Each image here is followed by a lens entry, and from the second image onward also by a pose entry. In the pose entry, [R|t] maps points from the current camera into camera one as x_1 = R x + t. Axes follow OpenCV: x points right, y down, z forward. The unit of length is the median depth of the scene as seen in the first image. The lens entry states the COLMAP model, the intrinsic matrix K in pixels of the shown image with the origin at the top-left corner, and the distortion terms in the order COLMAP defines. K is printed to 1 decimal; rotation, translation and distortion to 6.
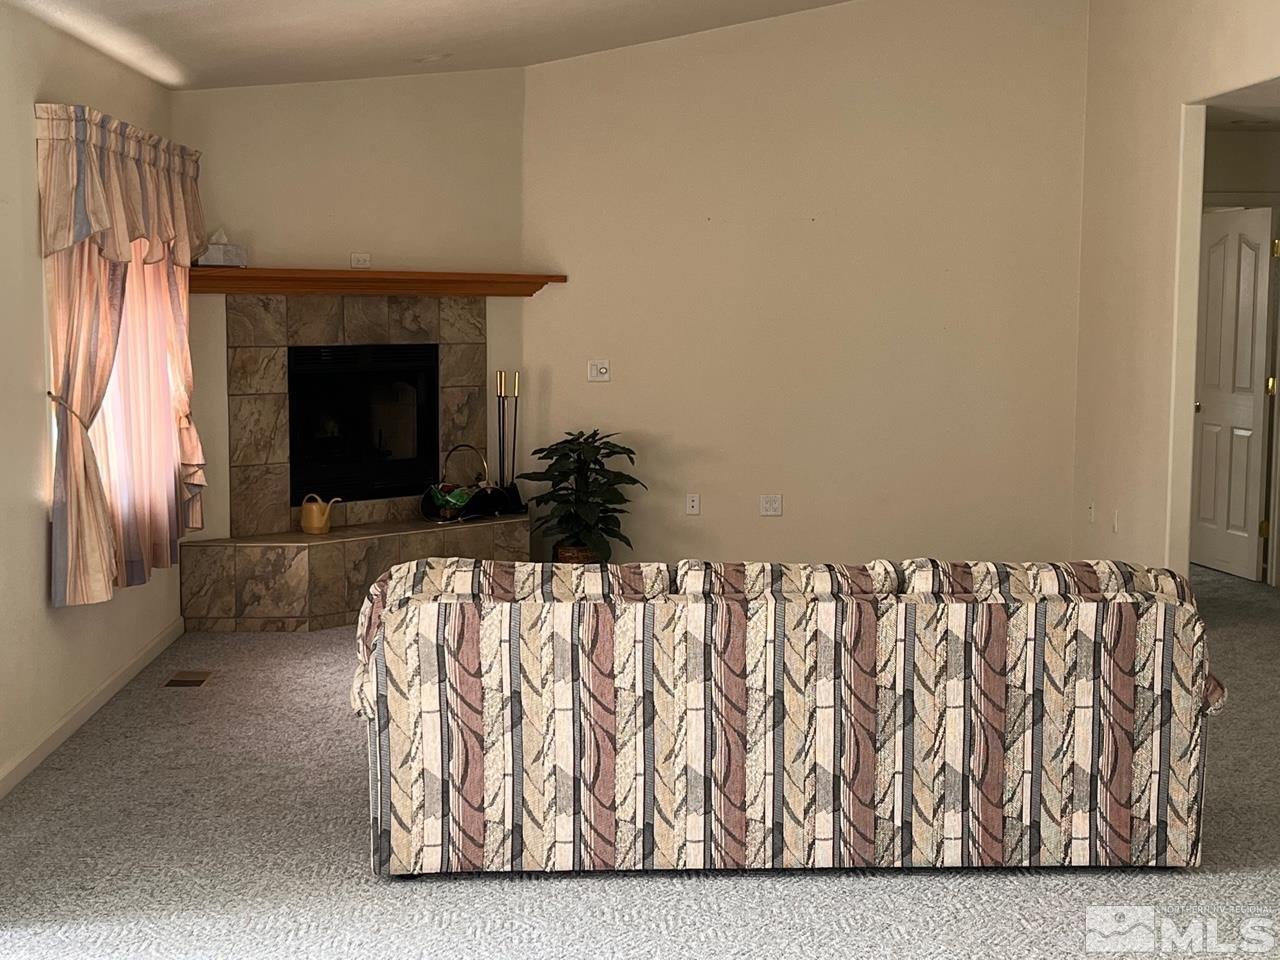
lens RADIAL K [[1812.8, 0, 640.1], [0, 1812.8, 483.1], [0, 0, 1]] dist [0.040556, 0.000000]
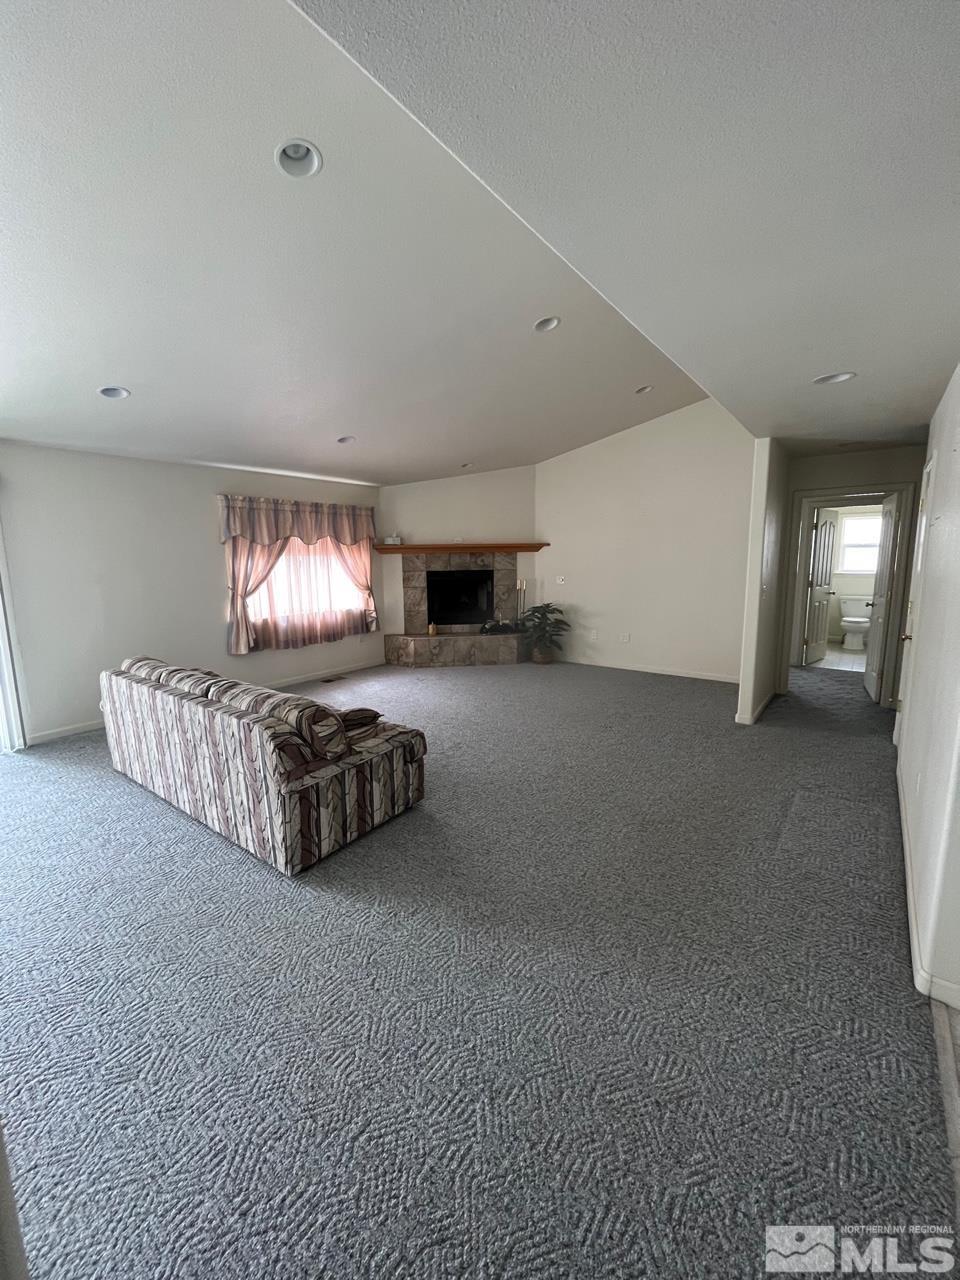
lens RADIAL K [[518.4, 0, 480.7], [0, 518.4, 636.3], [0, 0, 1]] dist [-0.005791, 0.000903]
pose [[0.778961, 0.080701, -0.621857, 0.394261], [-0.045058, 0.996324, 0.072856, -0.033701], [0.625451, -0.028732, 0.779734, 0.382907]]
